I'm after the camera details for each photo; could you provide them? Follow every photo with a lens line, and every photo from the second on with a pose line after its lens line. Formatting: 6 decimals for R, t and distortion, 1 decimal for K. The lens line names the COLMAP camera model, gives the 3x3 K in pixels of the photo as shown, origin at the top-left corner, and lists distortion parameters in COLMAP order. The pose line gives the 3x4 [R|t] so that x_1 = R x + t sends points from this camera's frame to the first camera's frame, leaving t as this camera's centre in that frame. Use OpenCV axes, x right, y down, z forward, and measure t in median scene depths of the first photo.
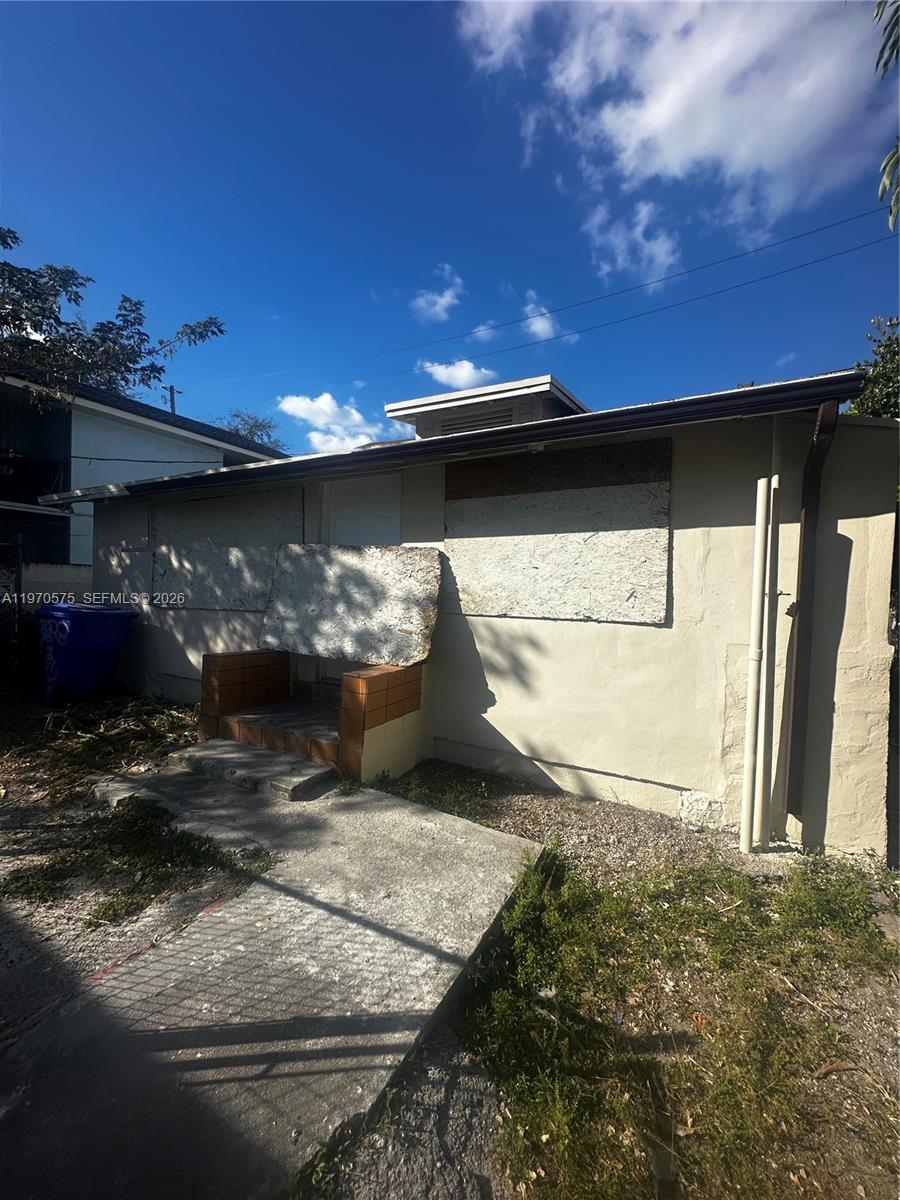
lens RADIAL K [[473.7, 0, 450.9], [0, 473.7, 607.5], [0, 0, 1]] dist [-0.010614, 0.001650]
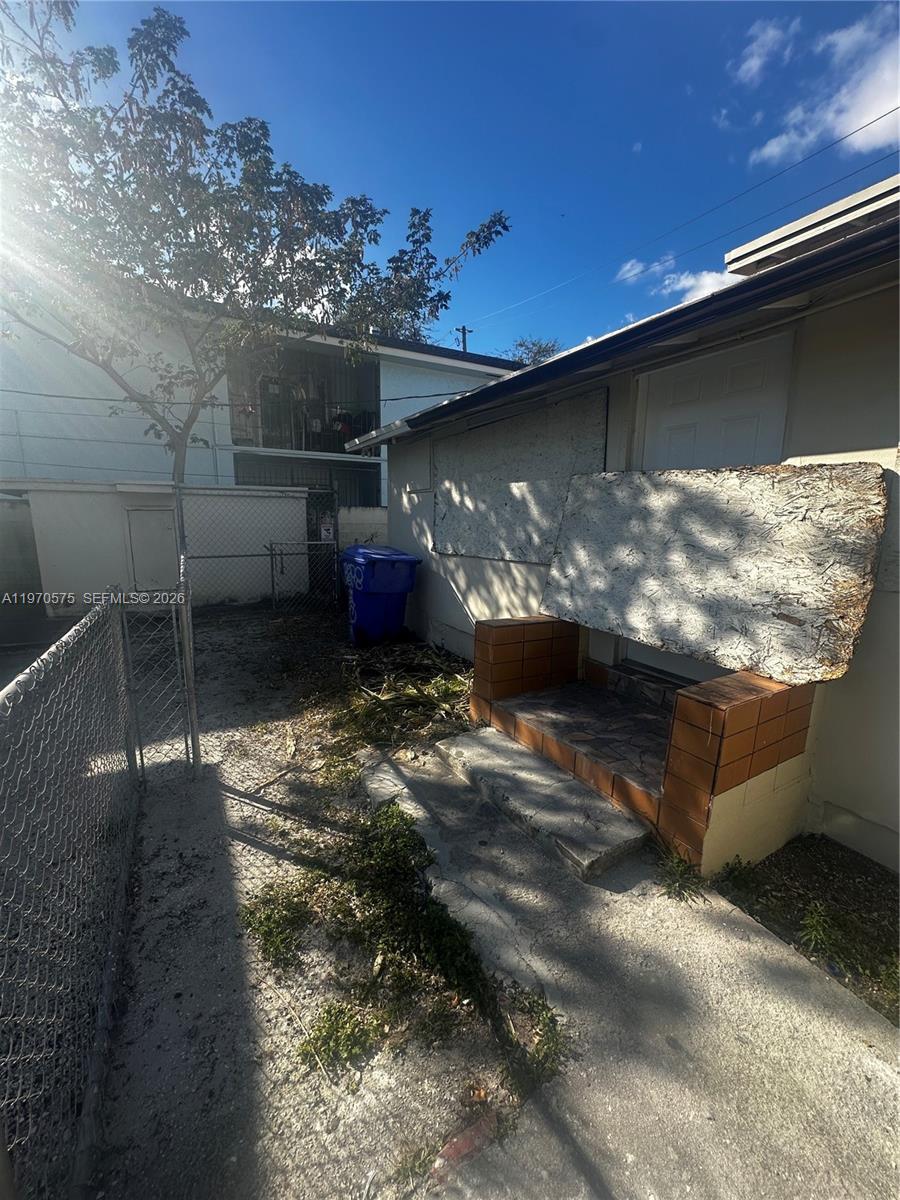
lens RADIAL K [[473.7, 0, 451.5], [0, 473.7, 599.5], [0, 0, 1]] dist [-0.010614, 0.001650]
pose [[0.845234, 0.071547, -0.529586, -0.141966], [-0.003533, 0.991724, 0.128342, -0.043534], [0.534385, -0.106608, 0.838491, 0.320168]]
